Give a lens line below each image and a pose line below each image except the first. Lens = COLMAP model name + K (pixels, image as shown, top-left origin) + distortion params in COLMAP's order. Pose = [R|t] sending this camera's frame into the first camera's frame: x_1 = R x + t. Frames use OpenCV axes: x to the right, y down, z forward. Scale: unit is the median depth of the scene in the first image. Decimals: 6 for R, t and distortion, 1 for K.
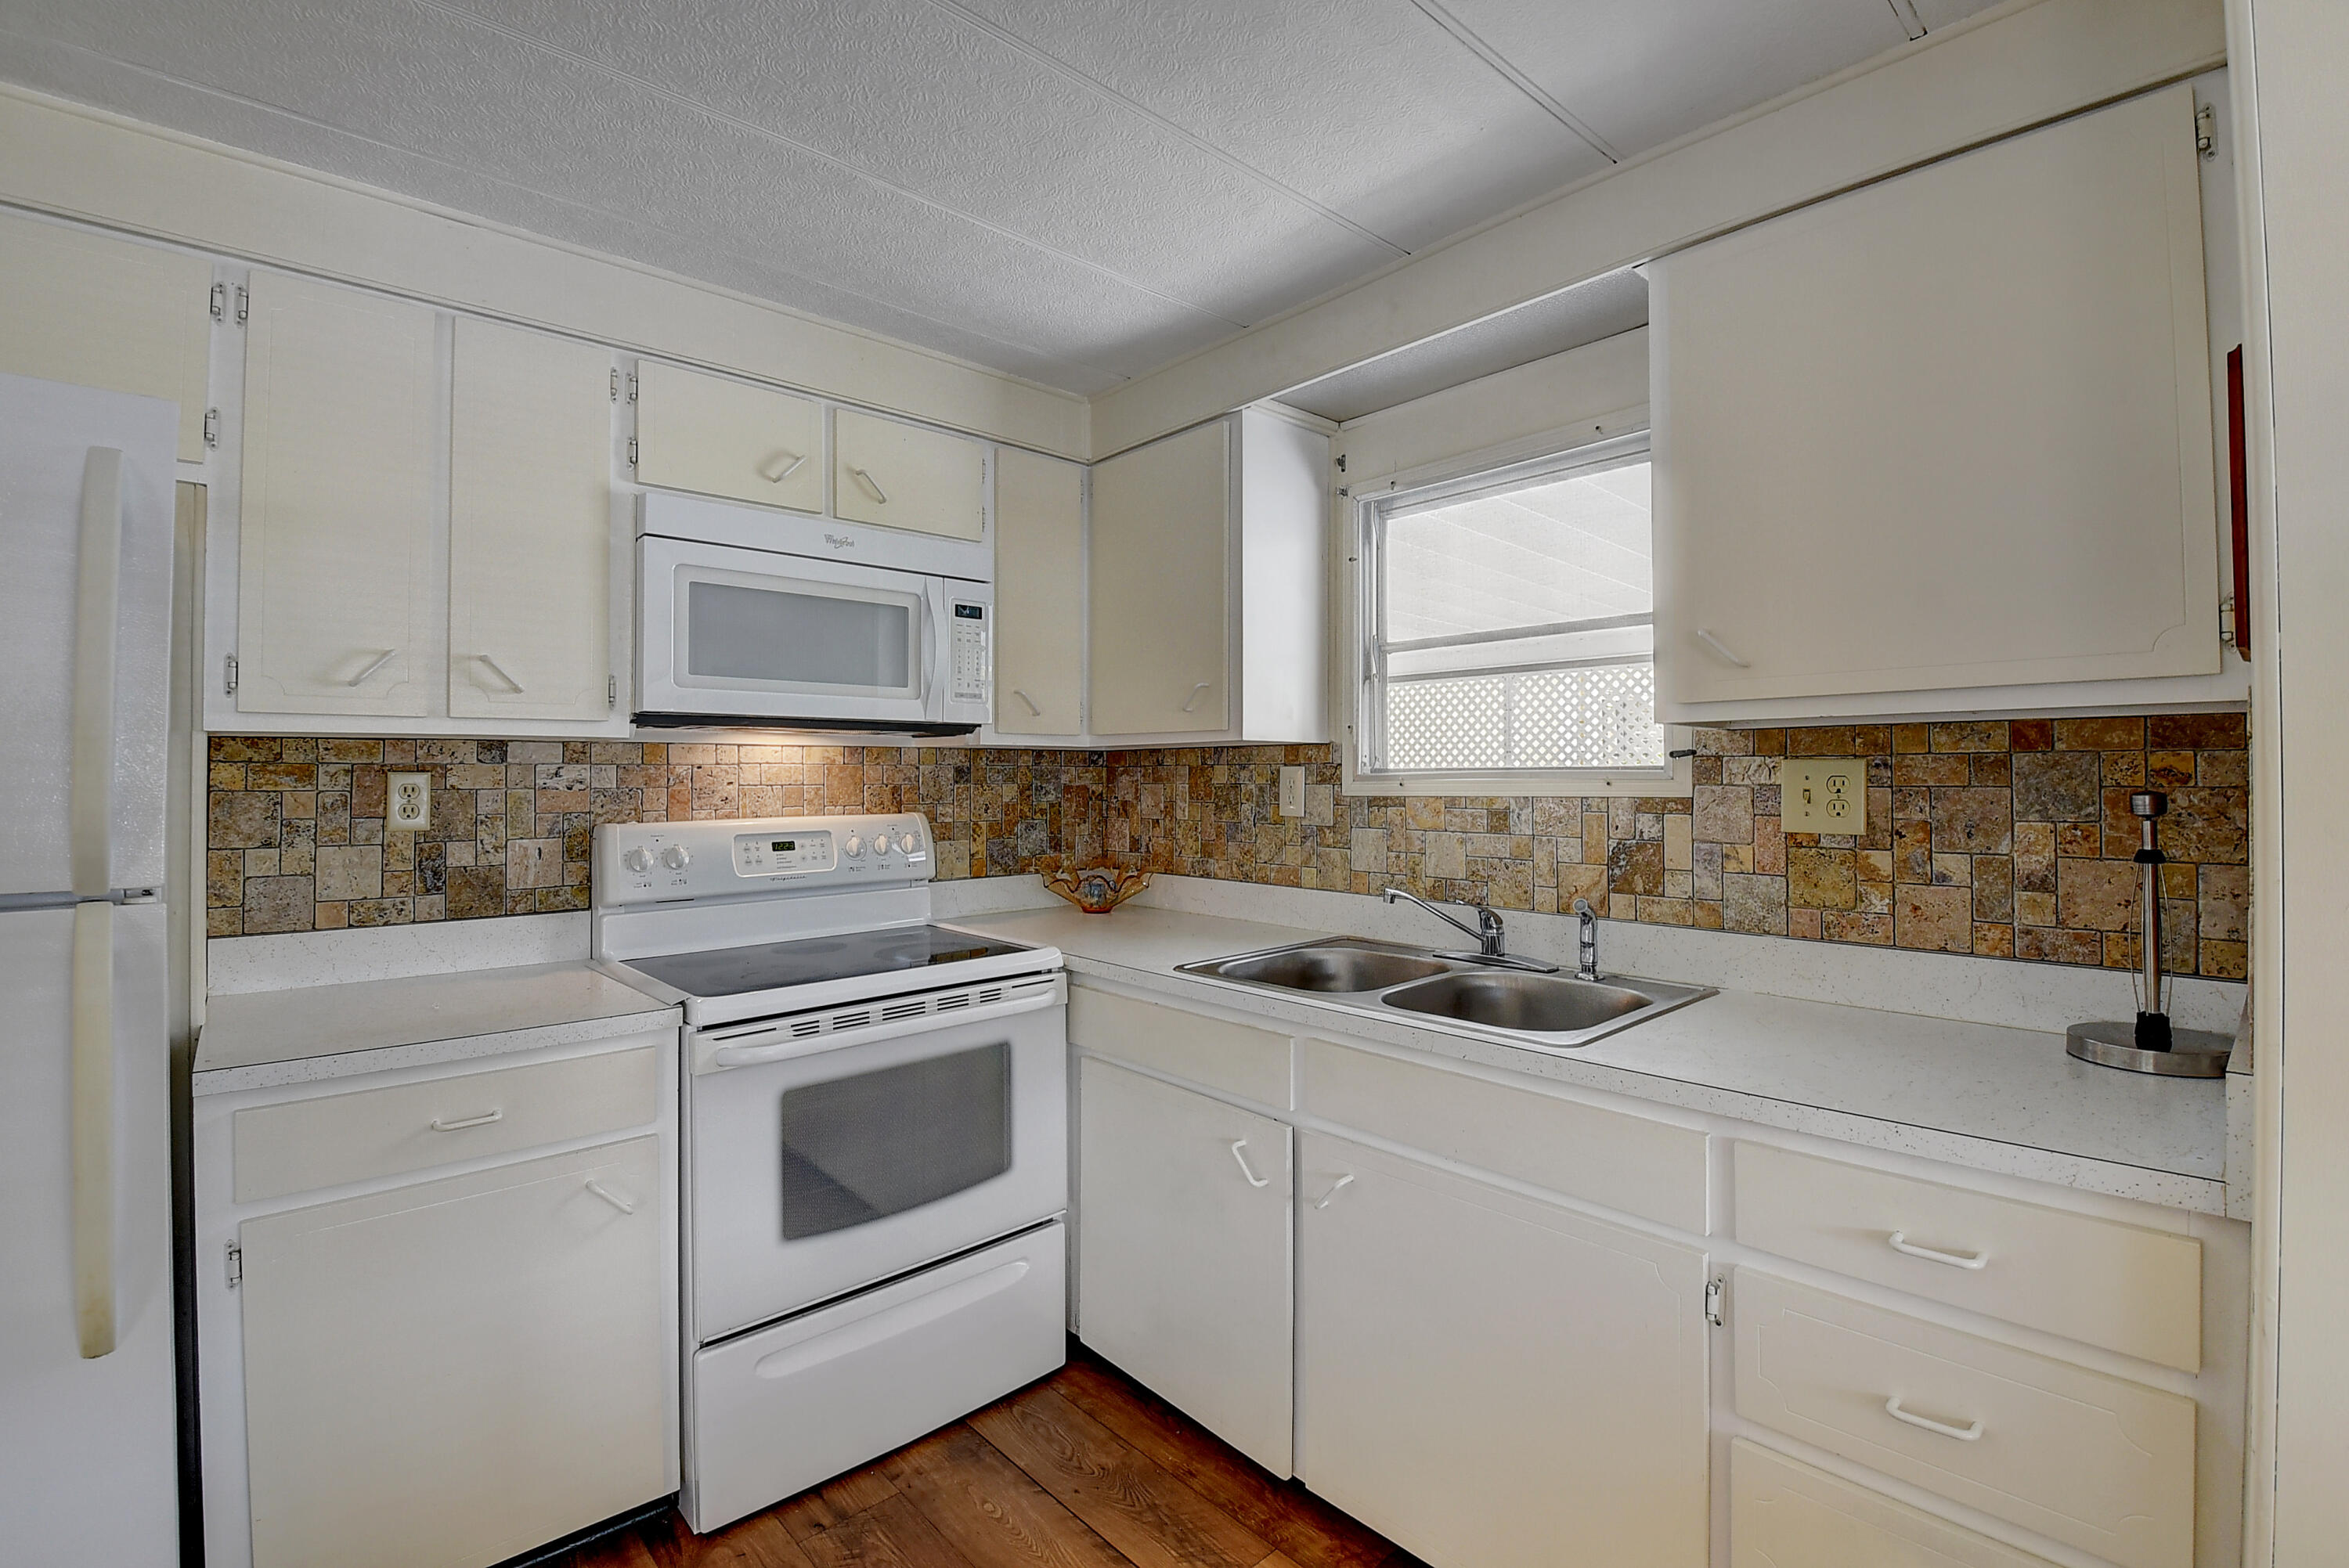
lens RADIAL K [[1036.4, 0, 1167.4], [0, 1036.4, 760.6], [0, 0, 1]] dist [0.003423, -0.016435]
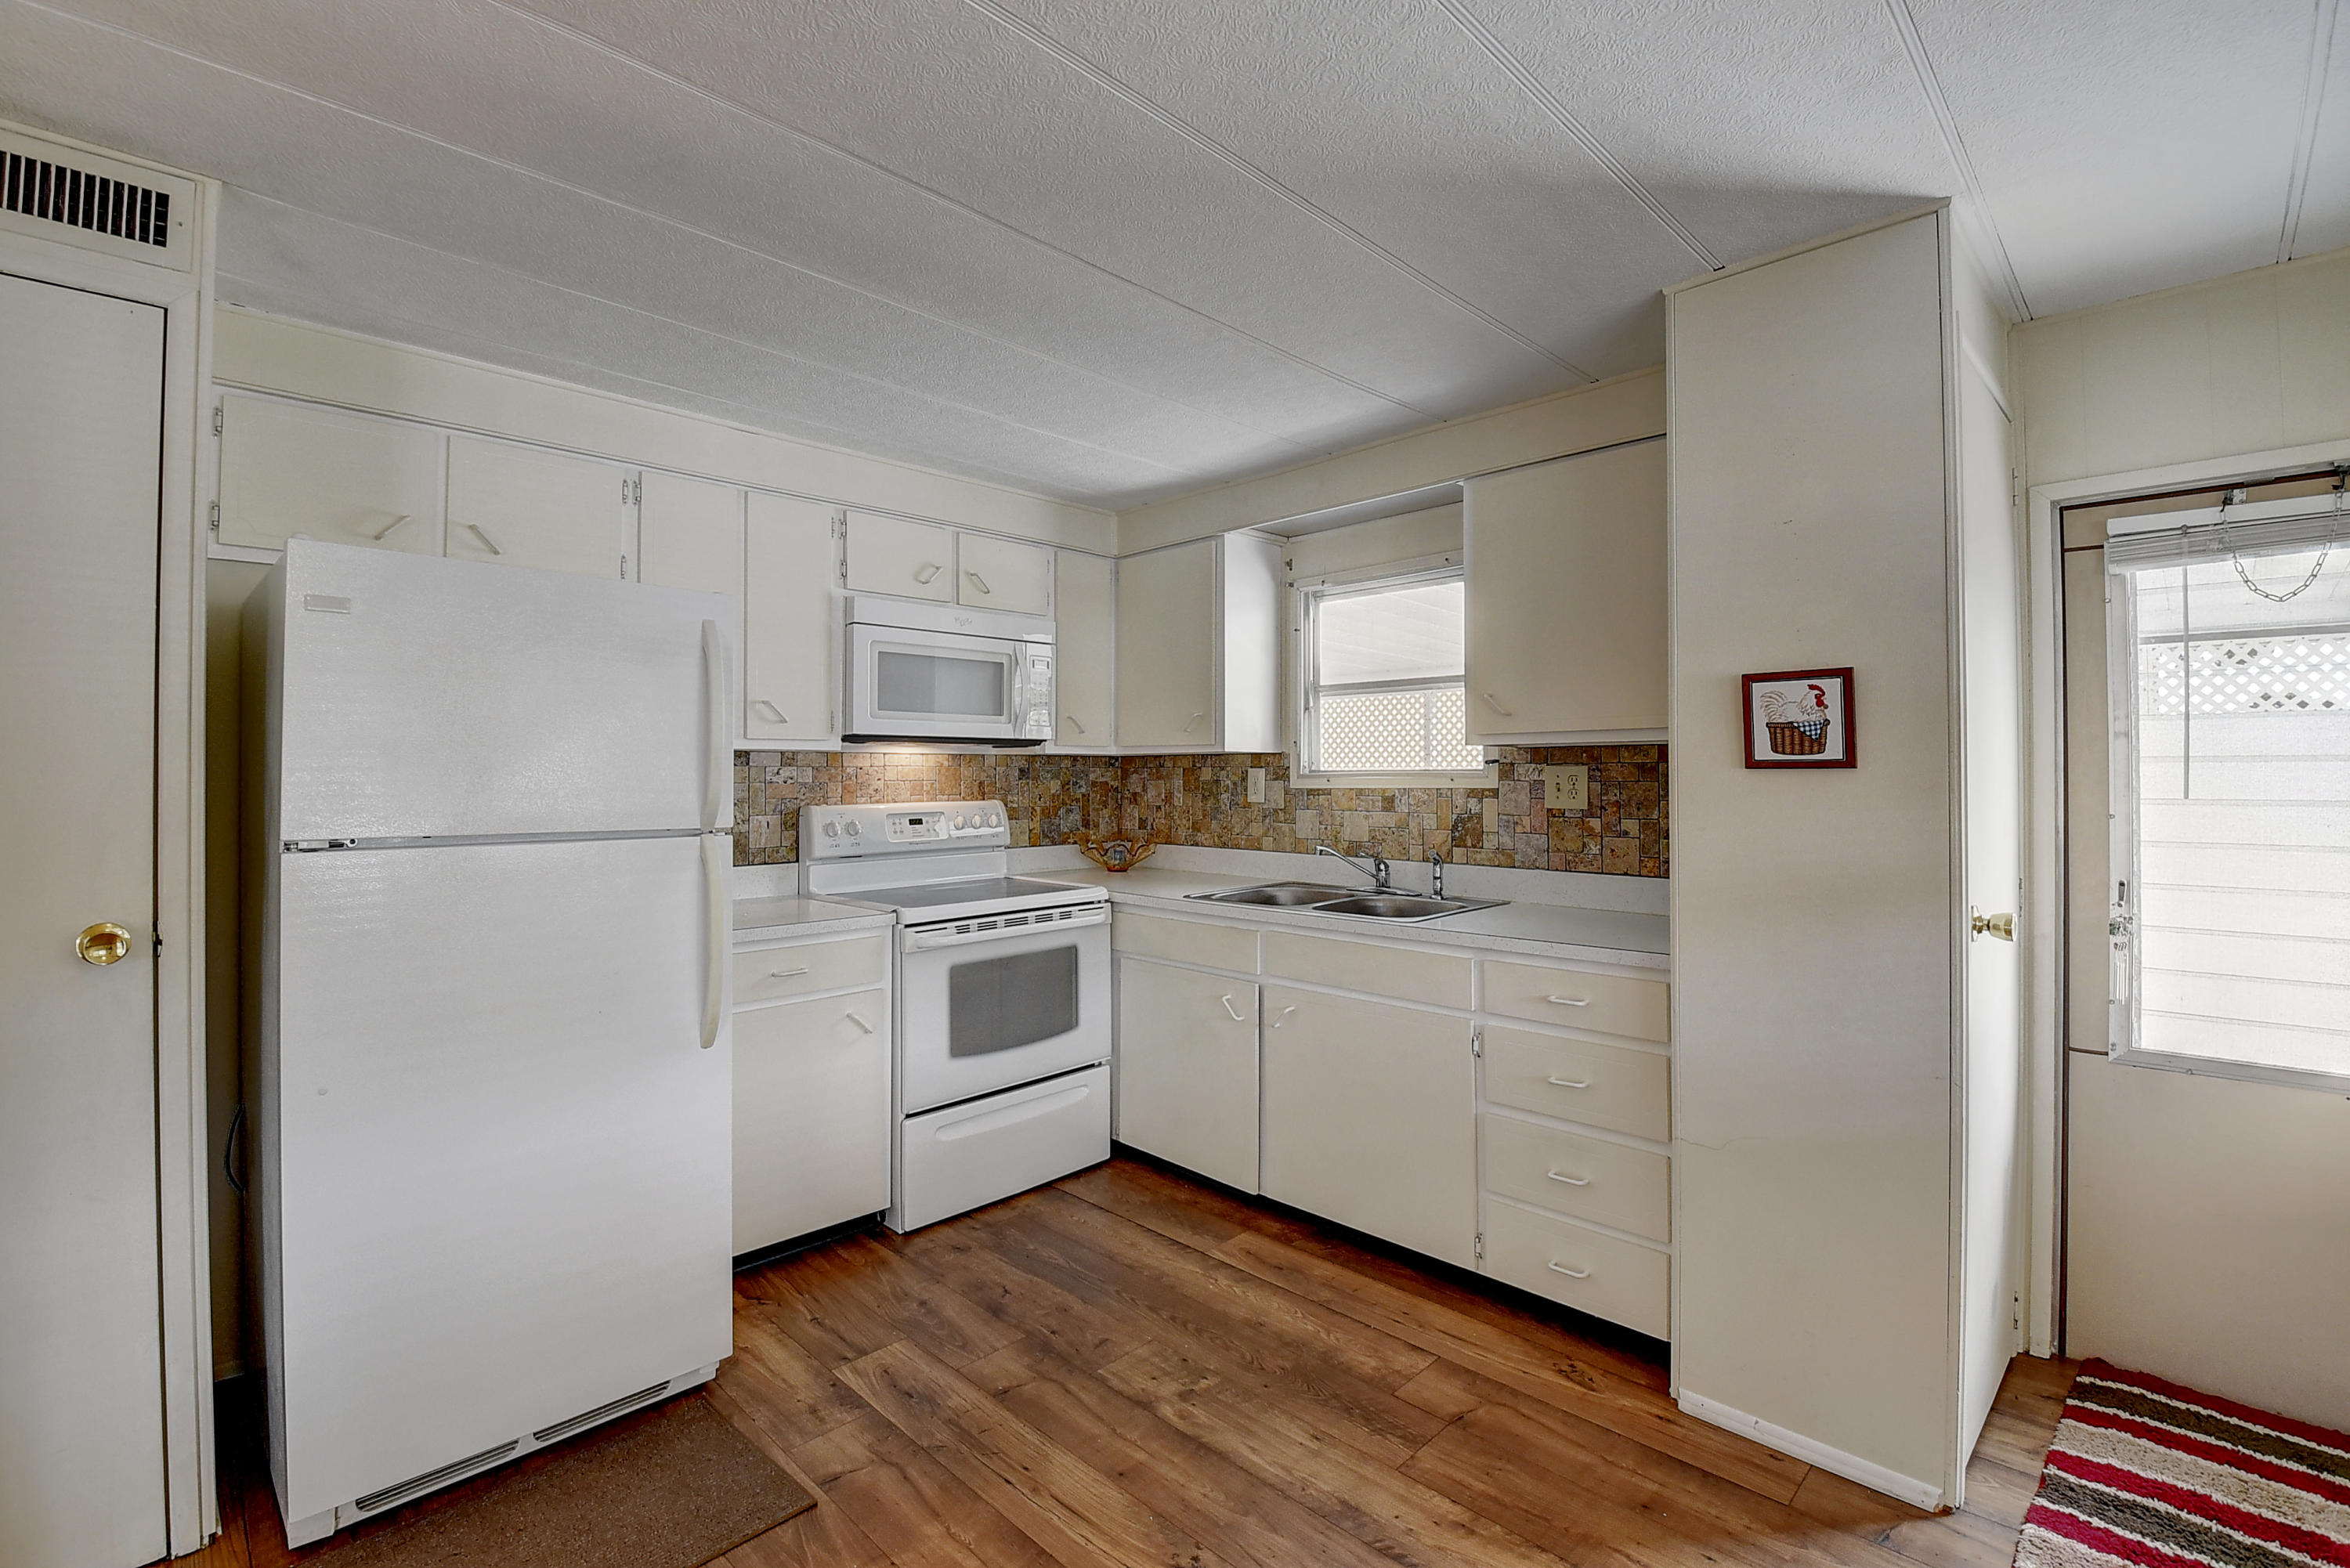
lens RADIAL K [[1033.8, 0, 1161.1], [0, 1033.8, 759.4], [0, 0, 1]] dist [0.002347, -0.016944]
pose [[0.999263, 0.001834, 0.038339, -0.081070], [-0.001855, 0.999998, 0.000500, -0.008755], [-0.038338, -0.000571, 0.999265, -0.526359]]
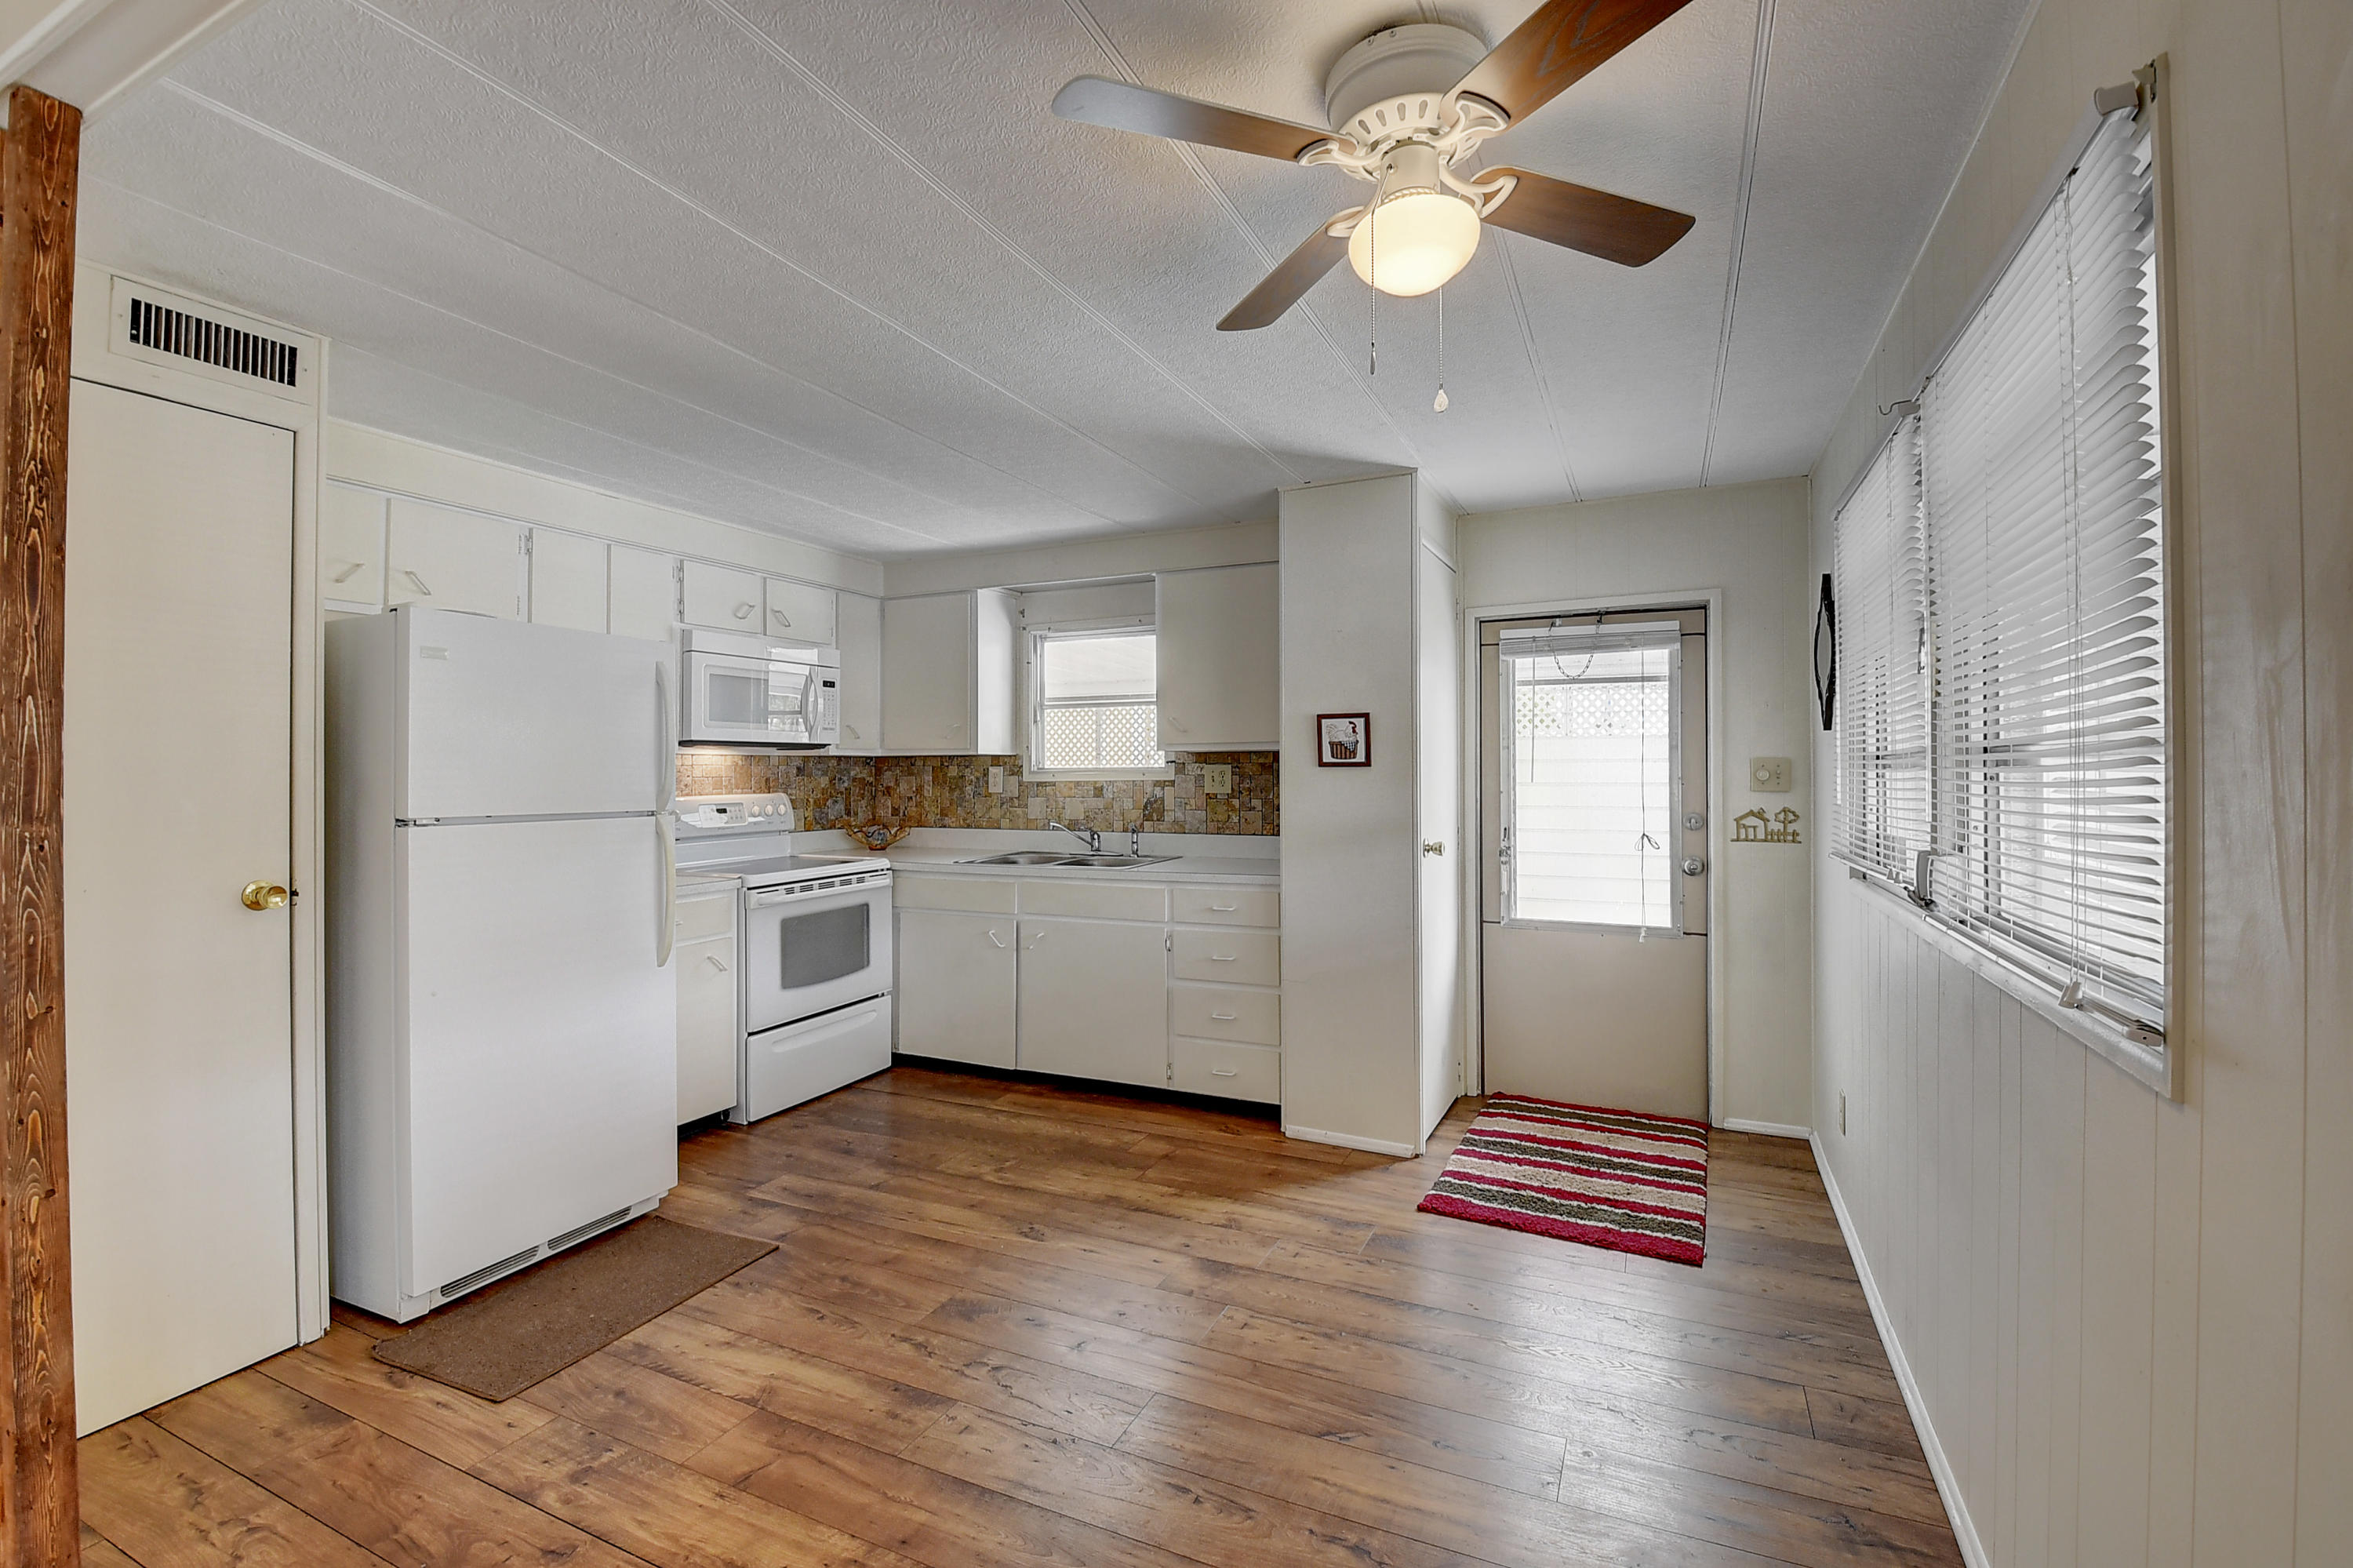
lens RADIAL K [[1035.2, 0, 1162.6], [0, 1035.2, 759.3], [0, 0, 1]] dist [0.002347, -0.016944]
pose [[0.927607, 0.003028, 0.373544, -0.354810], [-0.003907, 0.999991, 0.001597, -0.014054], [-0.373536, -0.002941, 0.927611, -1.030842]]
